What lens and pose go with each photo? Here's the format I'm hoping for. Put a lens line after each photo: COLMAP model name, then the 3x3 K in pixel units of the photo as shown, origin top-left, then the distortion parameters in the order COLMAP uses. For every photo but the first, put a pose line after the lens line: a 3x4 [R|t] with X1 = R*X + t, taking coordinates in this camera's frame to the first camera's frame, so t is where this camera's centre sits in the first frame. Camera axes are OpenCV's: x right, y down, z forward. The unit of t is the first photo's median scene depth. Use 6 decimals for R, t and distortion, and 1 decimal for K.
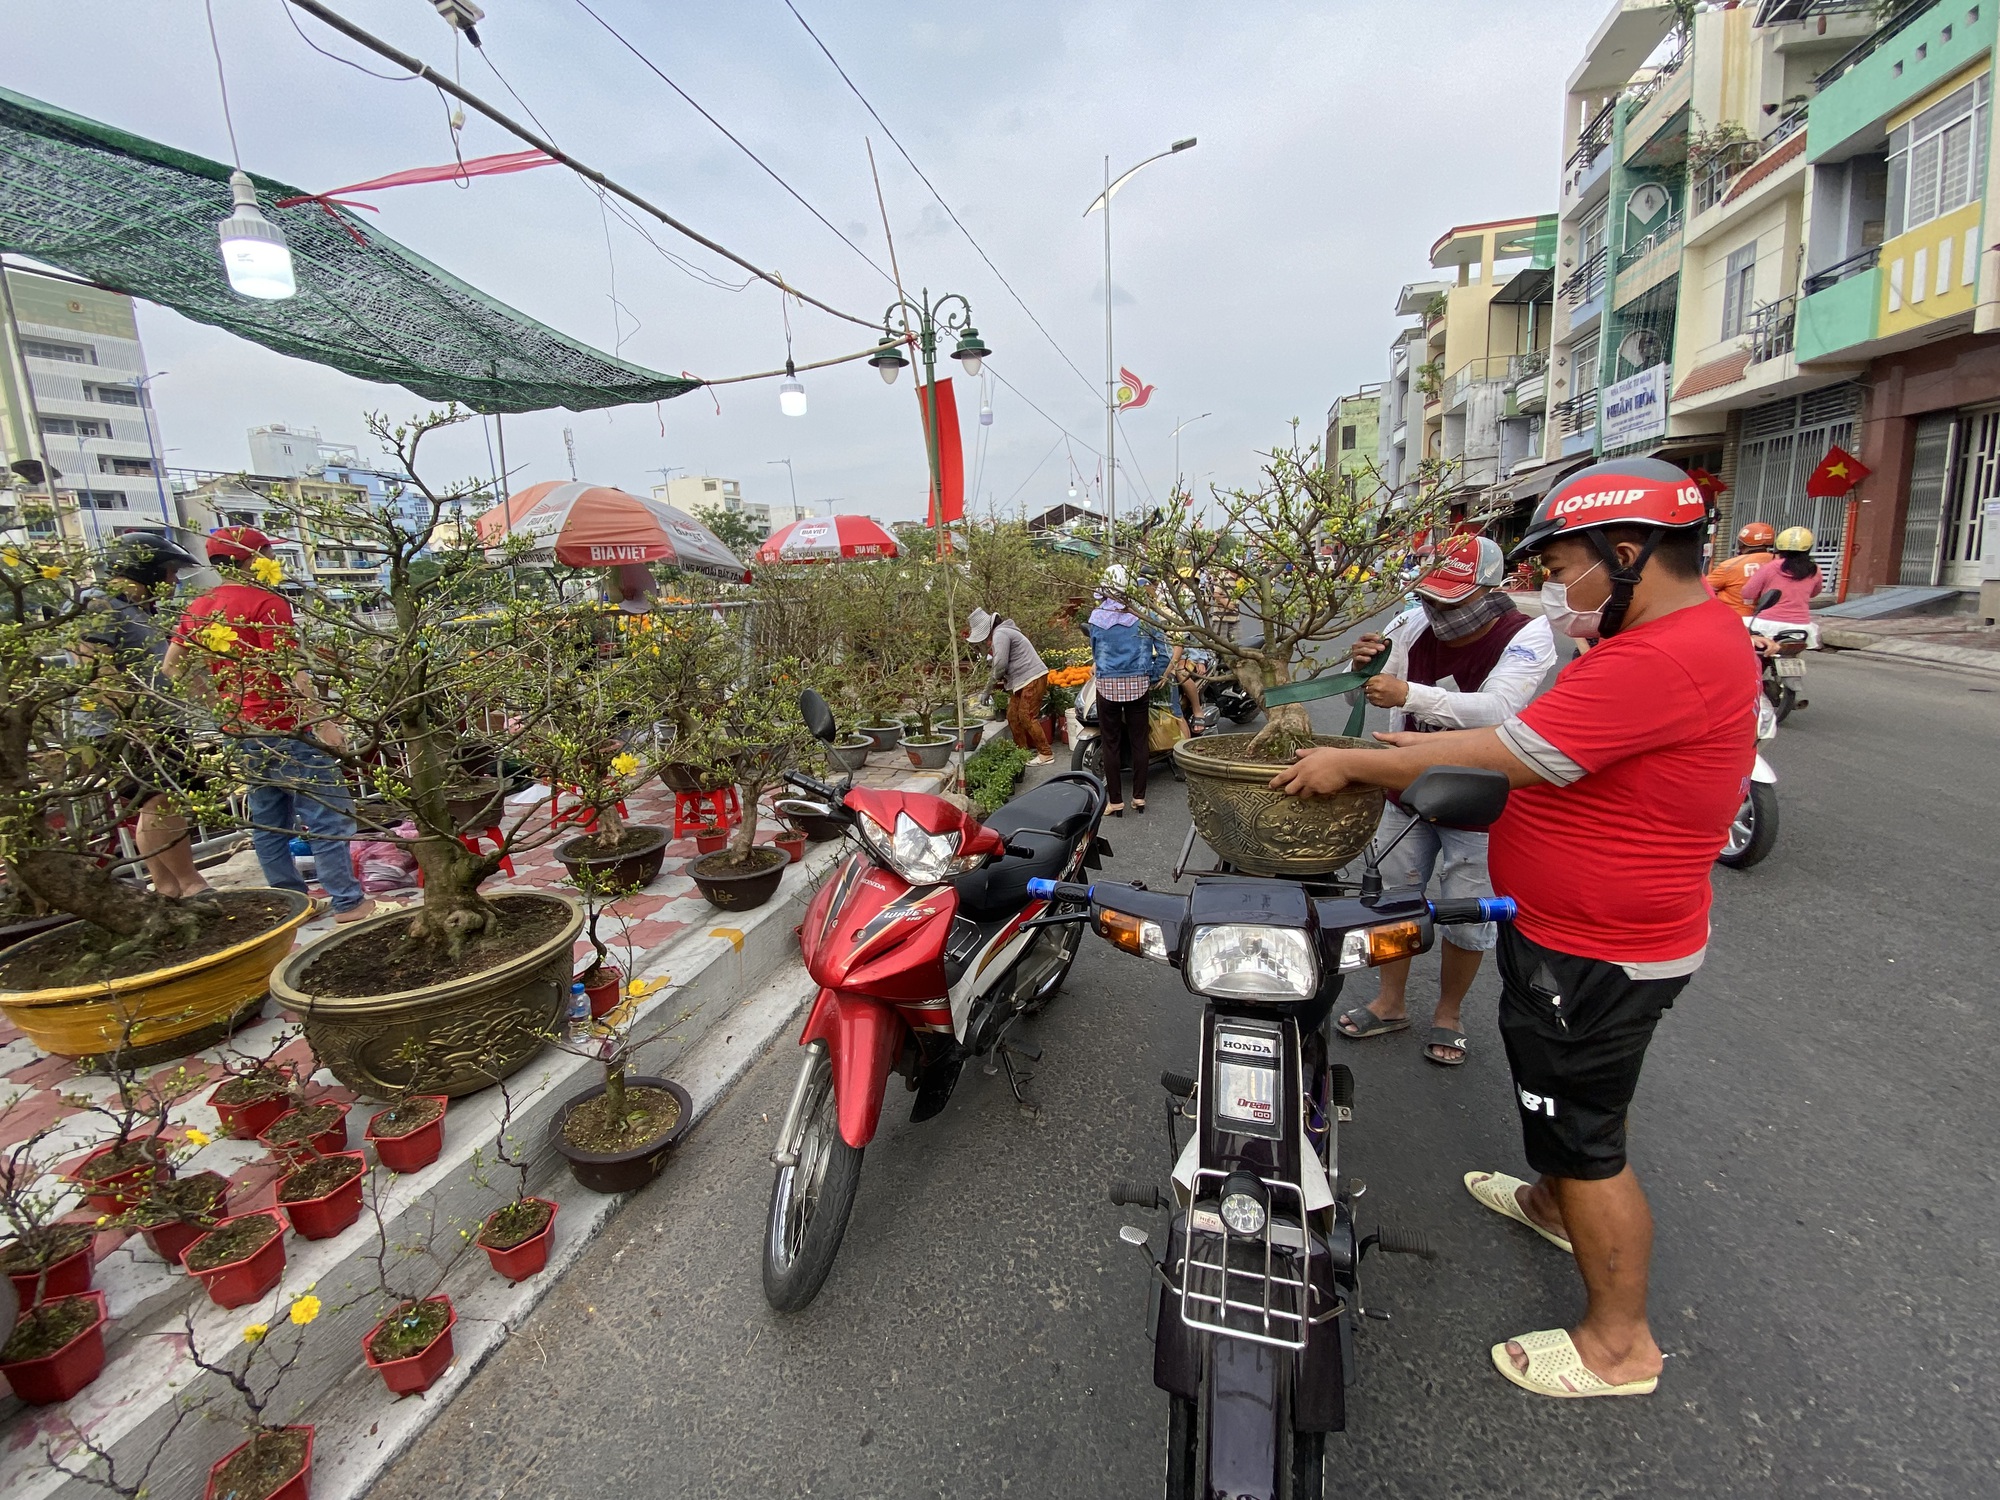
lens RADIAL K [[805.0, 0, 999.3], [0, 805.0, 752.6], [0, 0, 1]] dist [-0.026995, -0.000024]
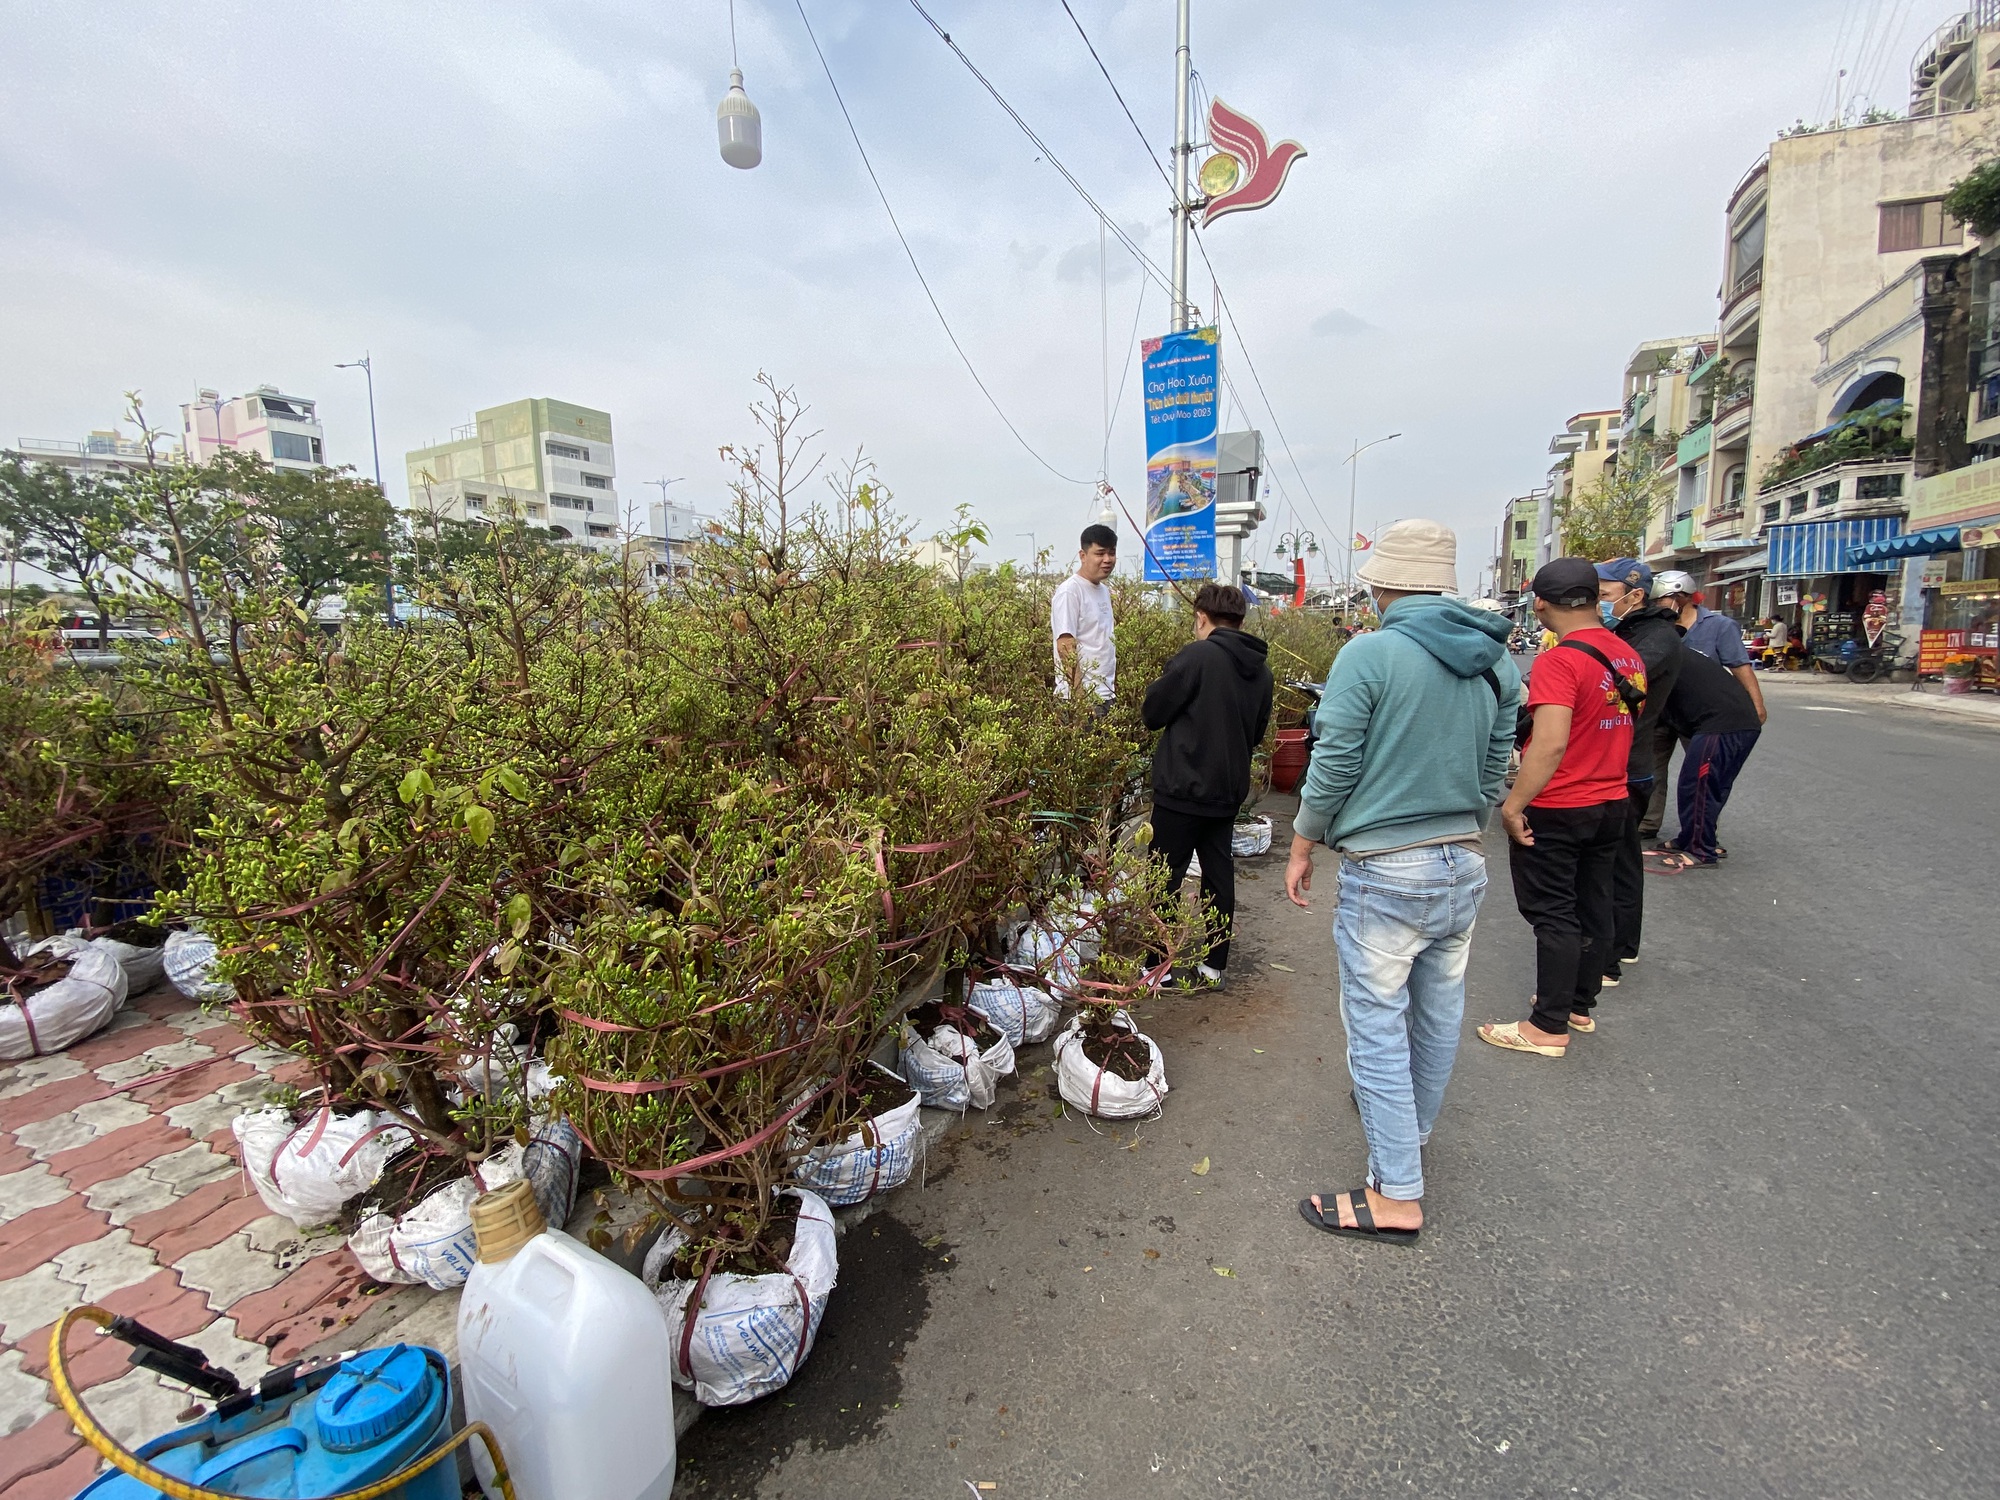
lens RADIAL K [[801.5, 0, 989.3], [0, 801.5, 755.9], [0, 0, 1]] dist [-0.029822, -0.002250]
pose [[0.976044, 0.068373, -0.206550, -0.300640], [-0.079891, 0.995650, -0.047935, 0.262684], [0.202375, 0.063288, 0.977261, -1.122155]]
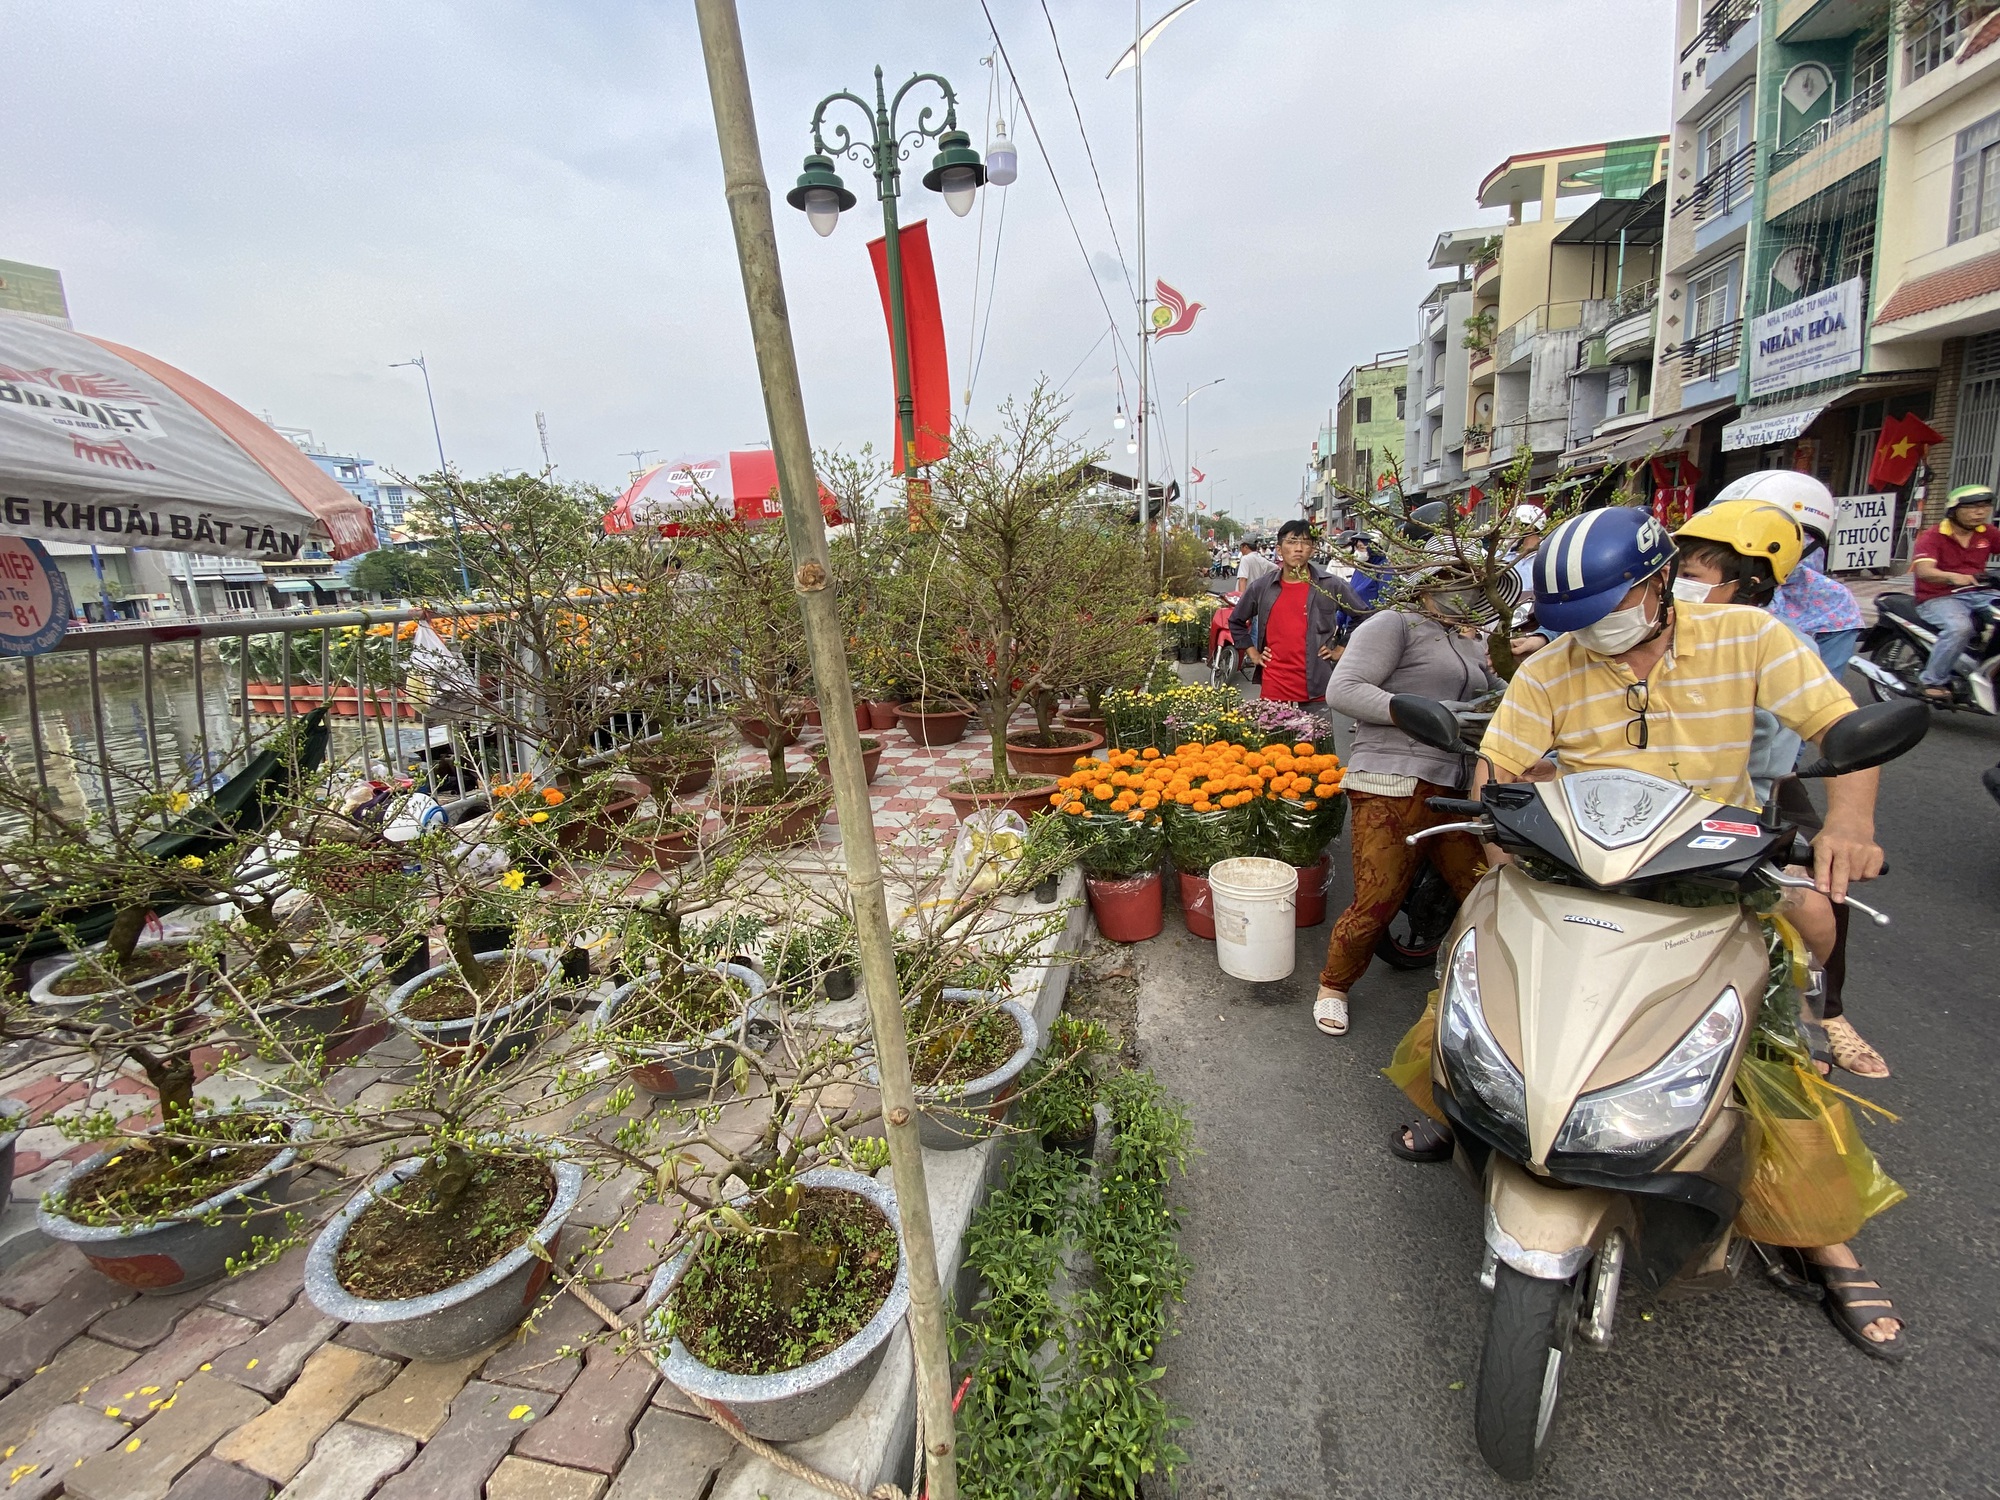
lens RADIAL K [[801.5, 0, 1009.3], [0, 801.5, 744.1], [0, 0, 1]] dist [-0.029822, -0.002250]
pose [[0.999721, -0.012626, 0.019978, -0.008009], [0.012464, 0.999889, 0.008218, -0.047792], [-0.020080, -0.007967, 0.999767, 0.236098]]
